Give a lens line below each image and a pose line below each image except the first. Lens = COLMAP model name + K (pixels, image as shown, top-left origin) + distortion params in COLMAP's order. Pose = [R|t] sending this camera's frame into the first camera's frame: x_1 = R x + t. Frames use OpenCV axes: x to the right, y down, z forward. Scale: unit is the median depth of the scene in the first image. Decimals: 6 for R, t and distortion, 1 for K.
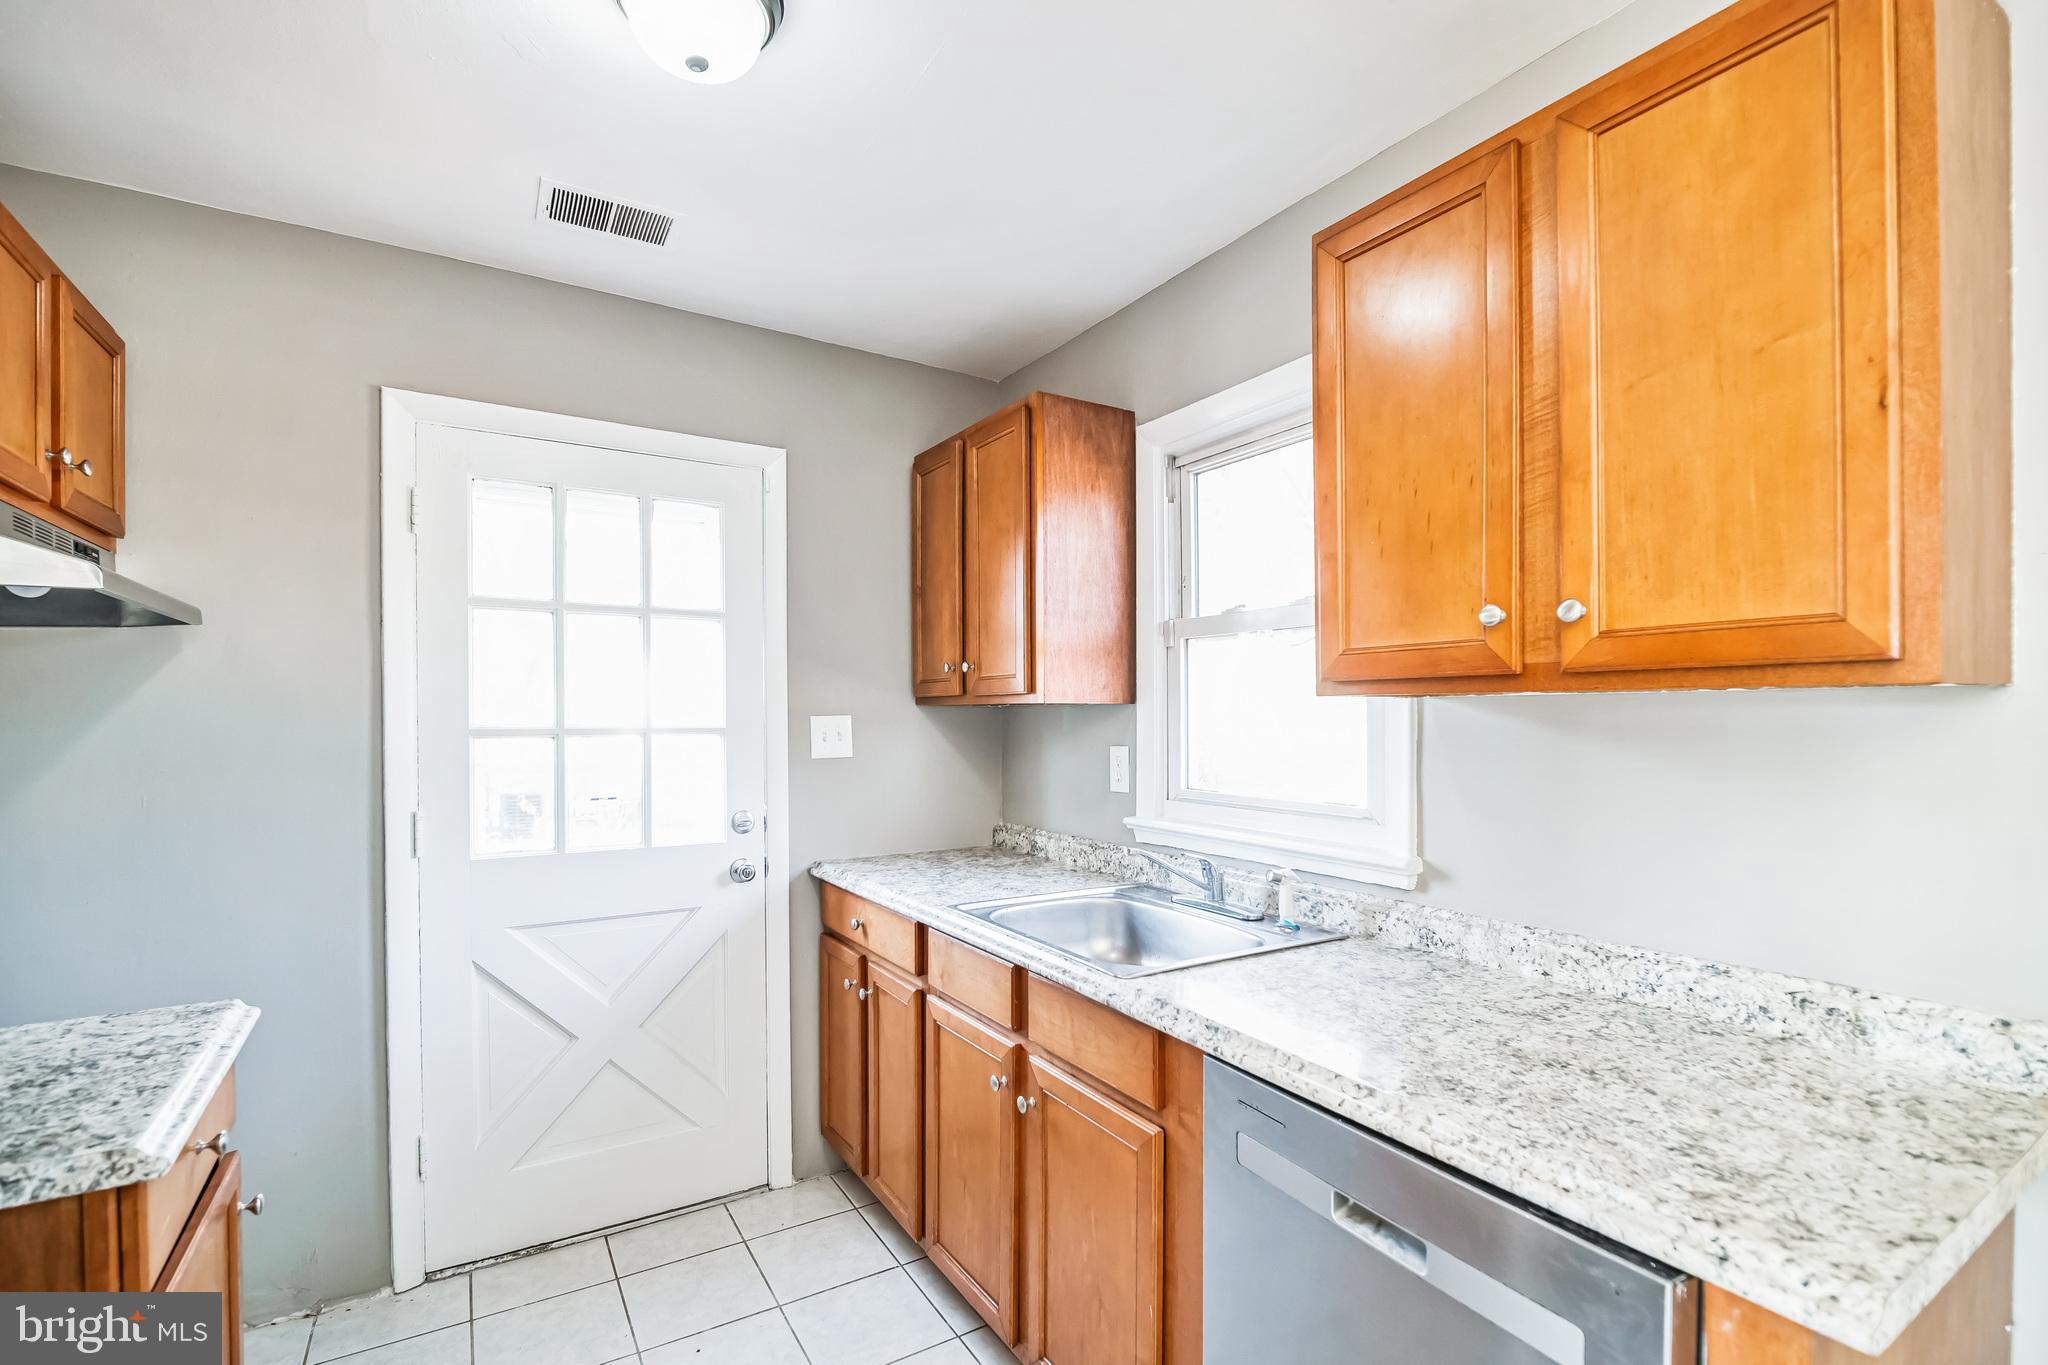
lens RADIAL K [[938.2, 0, 1039.3], [0, 938.2, 723.8], [0, 0, 1]] dist [-0.005412, -0.001232]
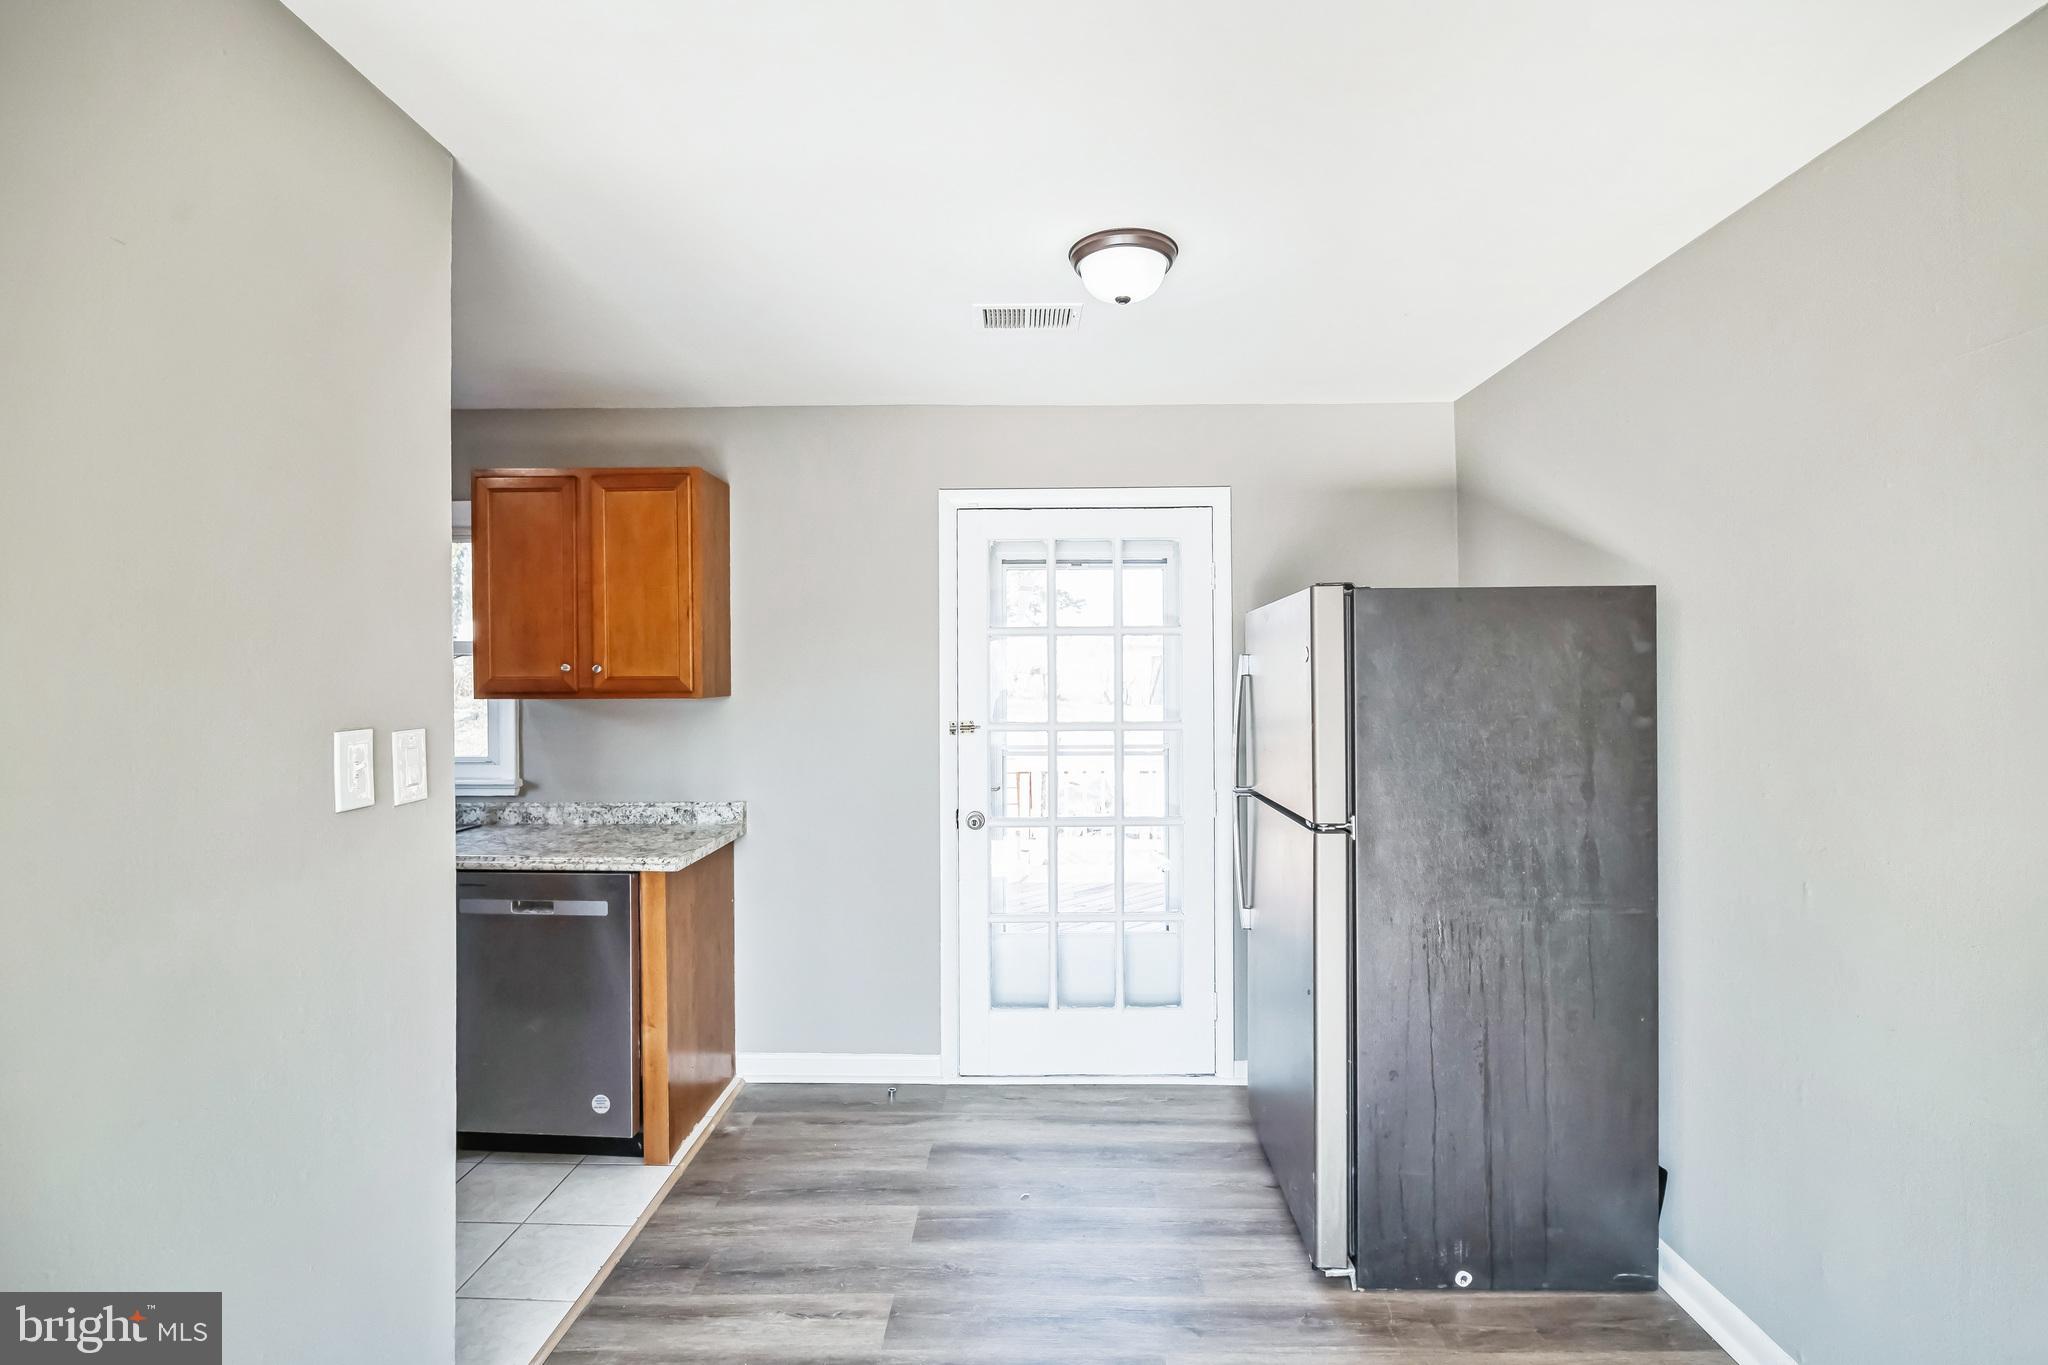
lens RADIAL K [[938.2, 0, 1031.3], [0, 938.2, 671.6], [0, 0, 1]] dist [-0.005412, -0.001232]
pose [[0.558555, 0.004223, 0.829457, -0.638981], [0.015682, 0.999755, -0.015651, -0.036702], [-0.829319, 0.021749, 0.558351, -1.012913]]
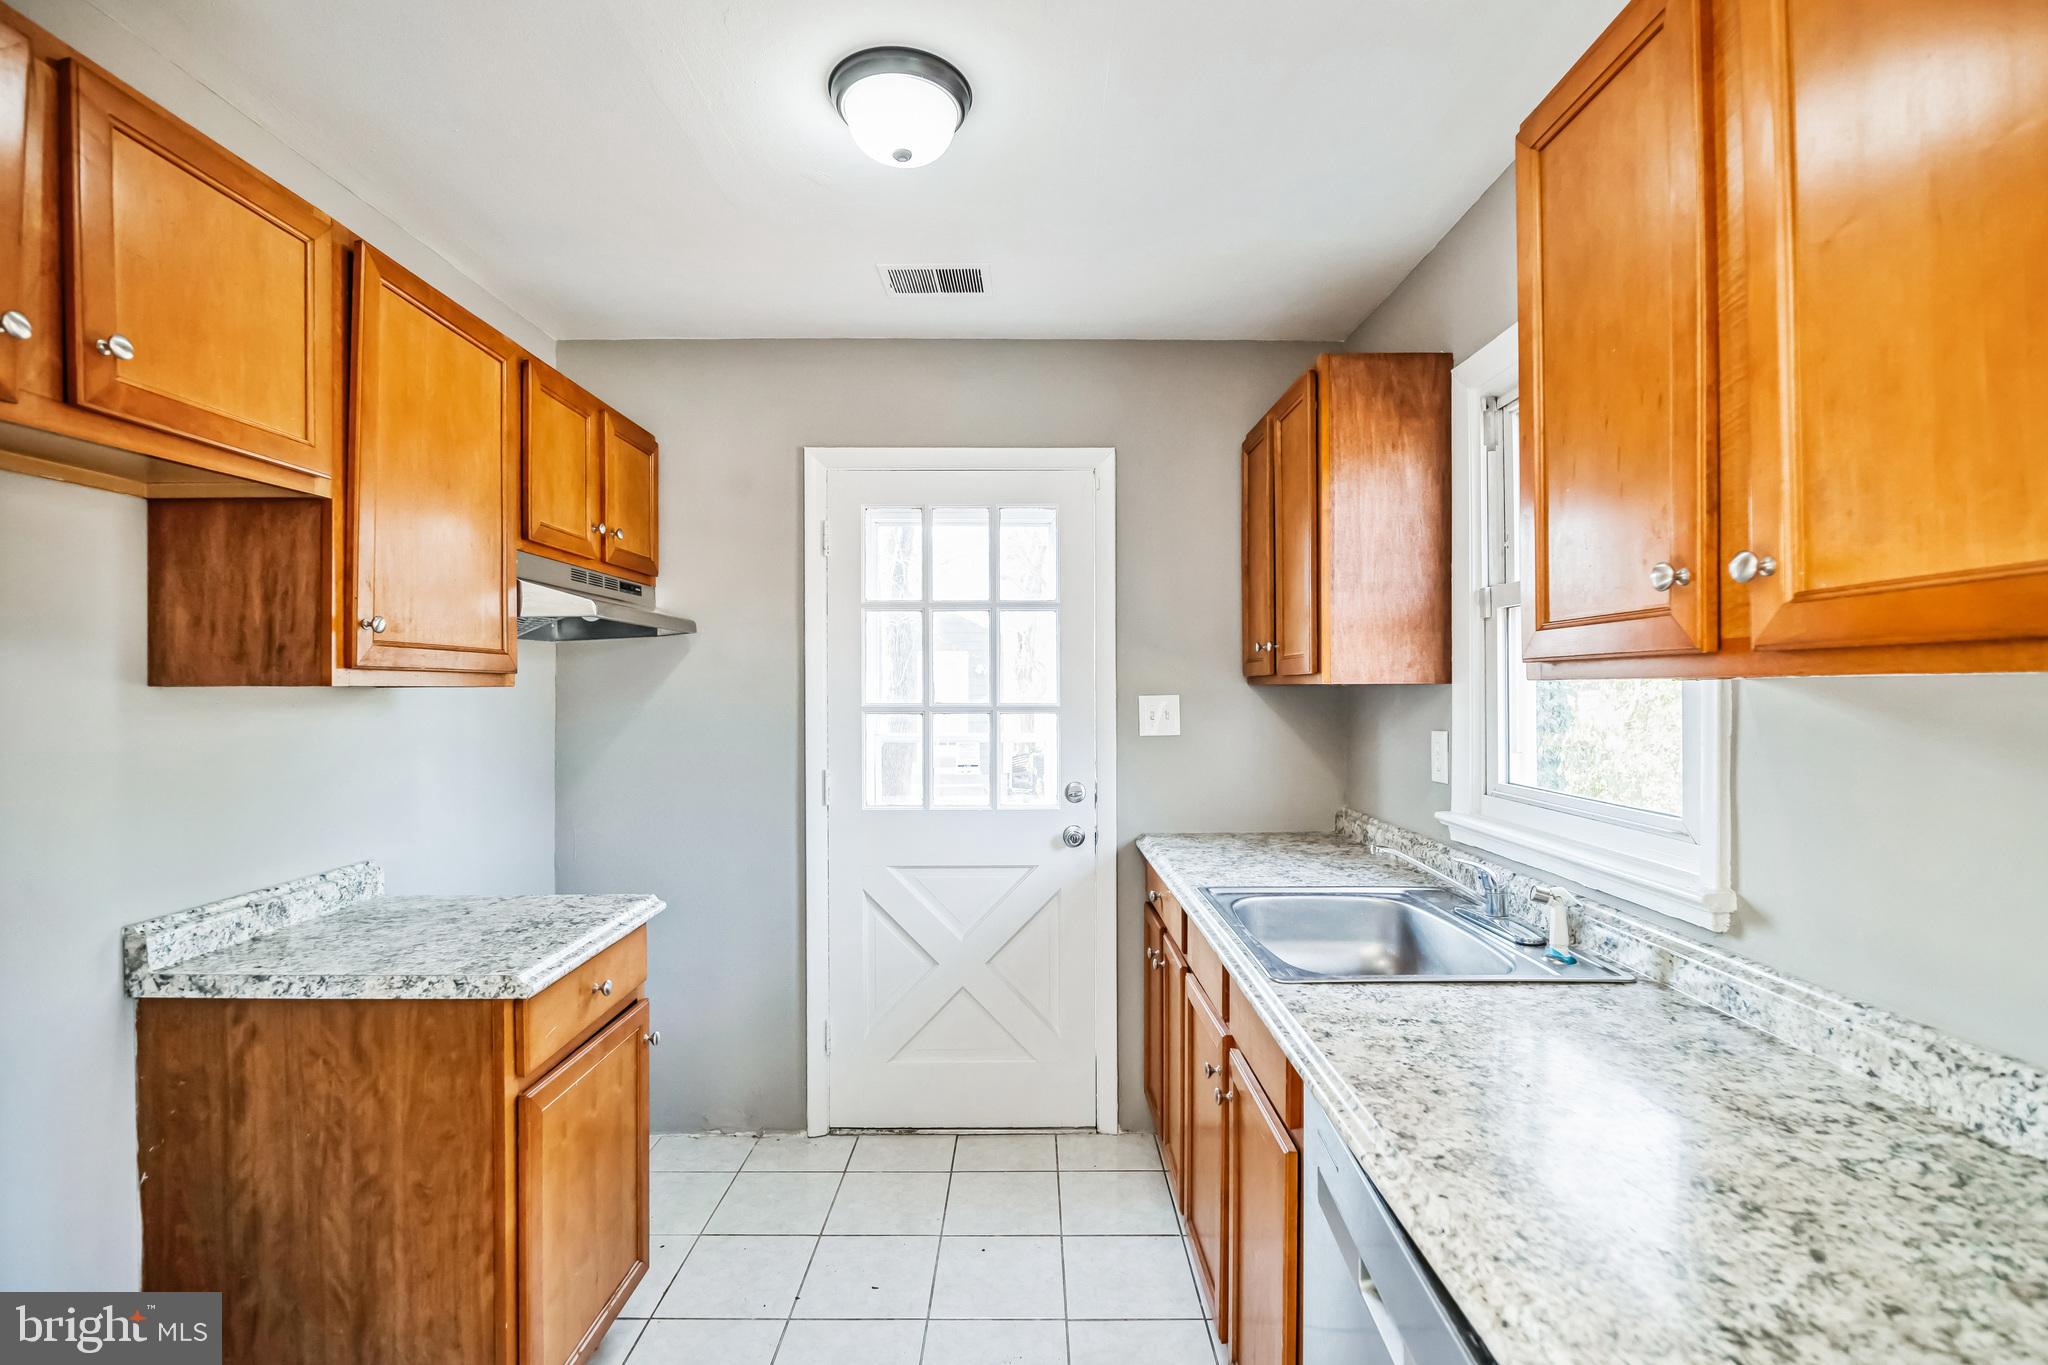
lens RADIAL K [[938.2, 0, 1043.0], [0, 938.2, 692.3], [0, 0, 1]] dist [-0.005412, -0.001232]
pose [[0.847285, 0.000985, -0.531137, 0.335218], [-0.002511, 0.999995, -0.002152, -0.013962], [0.531132, 0.003157, 0.847283, 0.067062]]
